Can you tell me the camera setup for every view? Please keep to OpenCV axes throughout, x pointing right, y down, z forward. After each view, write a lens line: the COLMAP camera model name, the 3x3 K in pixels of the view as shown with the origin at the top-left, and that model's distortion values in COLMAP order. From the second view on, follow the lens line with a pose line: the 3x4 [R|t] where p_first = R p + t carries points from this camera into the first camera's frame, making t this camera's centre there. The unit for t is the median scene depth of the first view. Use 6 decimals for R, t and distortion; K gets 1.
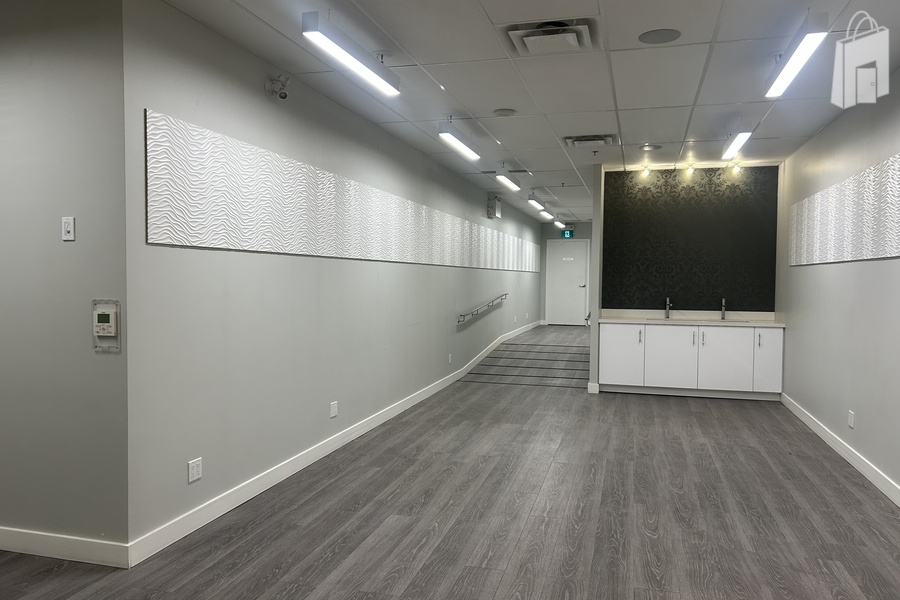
lens RADIAL K [[684.6, 0, 444.1], [0, 684.6, 303.7], [0, 0, 1]] dist [0.048704, -0.048958]
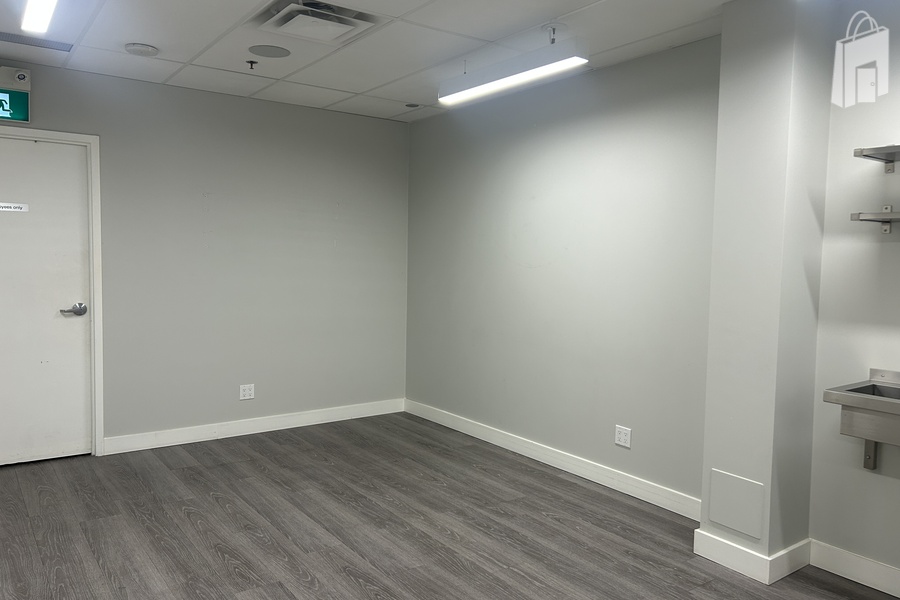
lens RADIAL K [[684.6, 0, 445.1], [0, 684.6, 306.0], [0, 0, 1]] dist [0.048704, -0.048958]
pose [[0.635162, -0.052009, 0.770626, 0.264466], [0.017641, 0.998447, 0.052844, -0.121966], [-0.772177, -0.019970, 0.635093, 2.214573]]
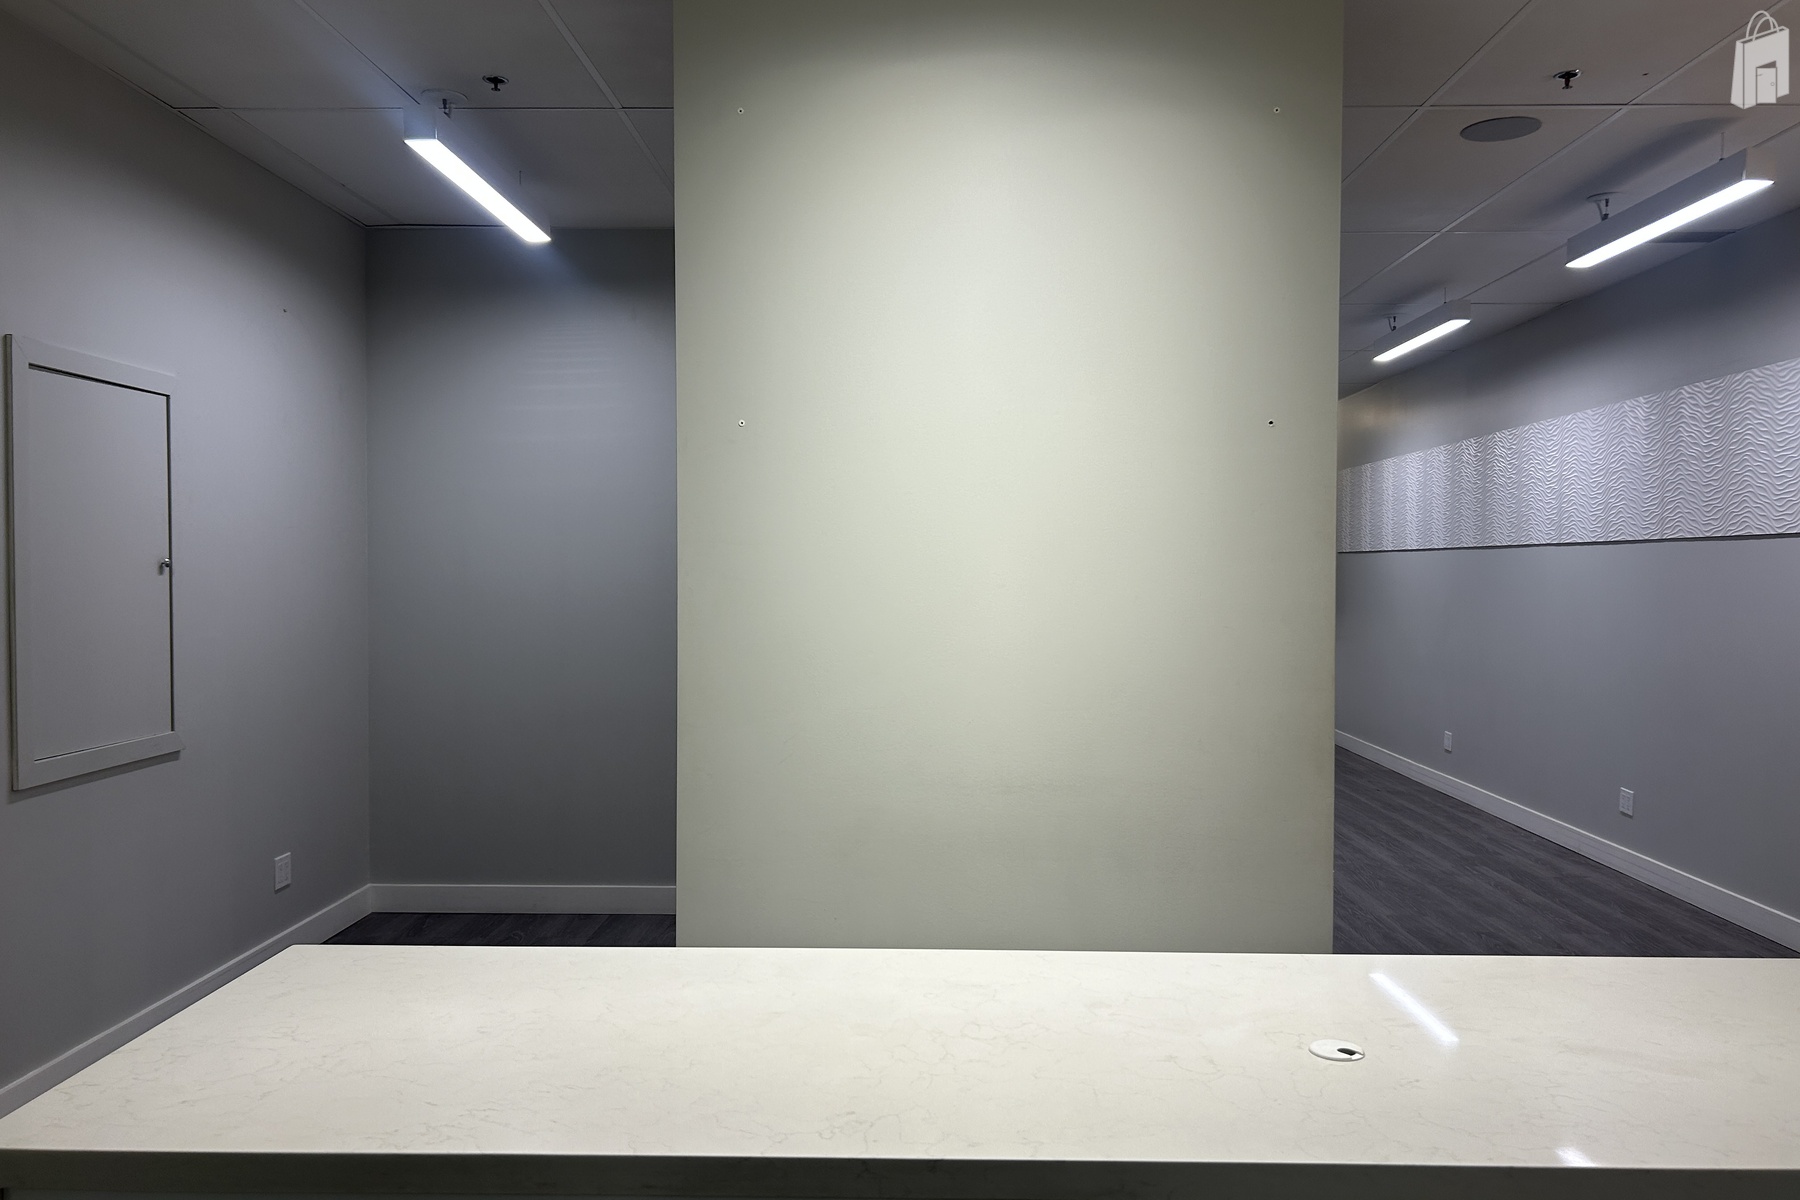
lens RADIAL K [[1369.3, 0, 917.5], [0, 1369.3, 603.2], [0, 0, 1]] dist [0.048704, -0.048958]
pose [[0.967170, -0.012127, 0.253843, -0.433769], [0.015309, 0.999827, -0.010563, 0.010649], [-0.253671, 0.014102, 0.967188, -0.423225]]
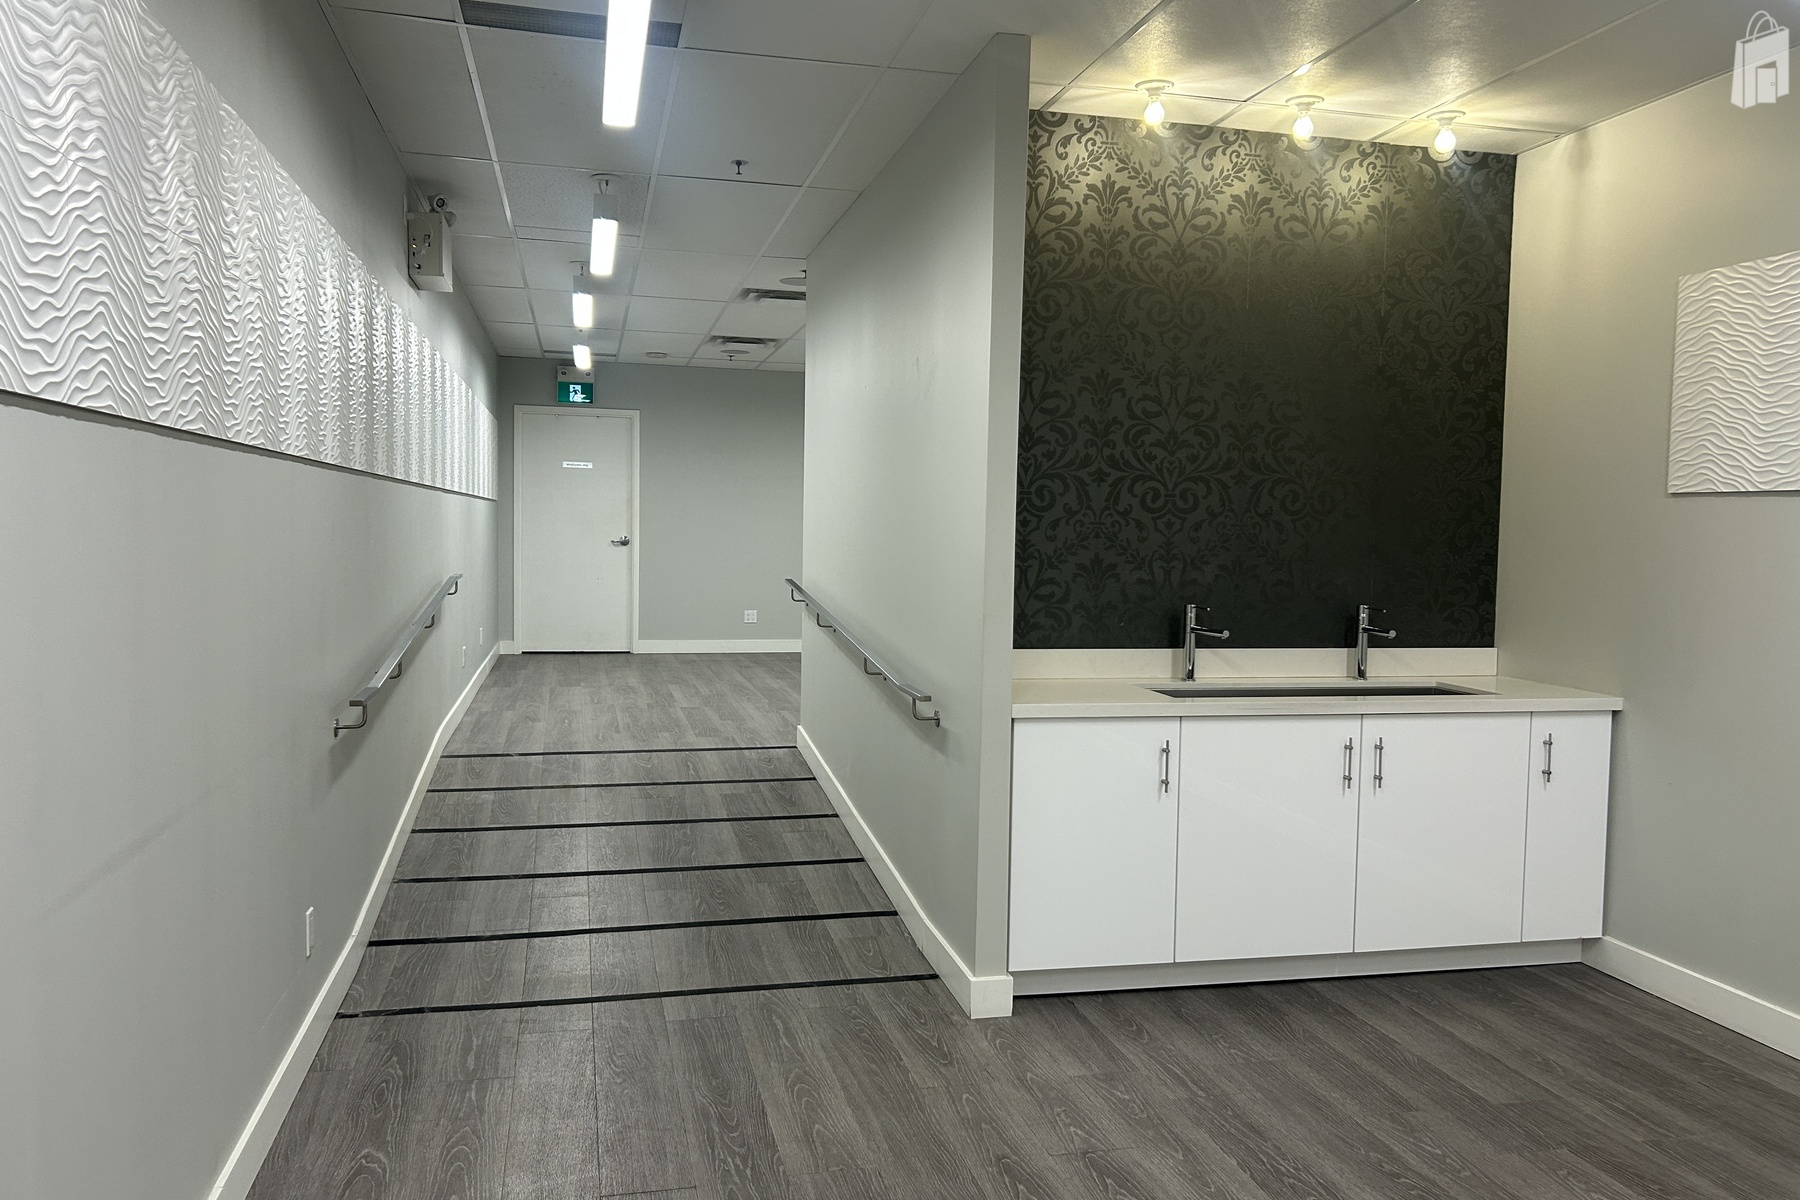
lens RADIAL K [[1369.3, 0, 928.0], [0, 1369.3, 612.5], [0, 0, 1]] dist [0.048704, -0.048958]
pose [[0.866538, -0.022968, 0.498583, -0.053796], [0.006412, 0.999370, 0.034893, -0.039236], [-0.499071, -0.027039, 0.866139, 0.918665]]
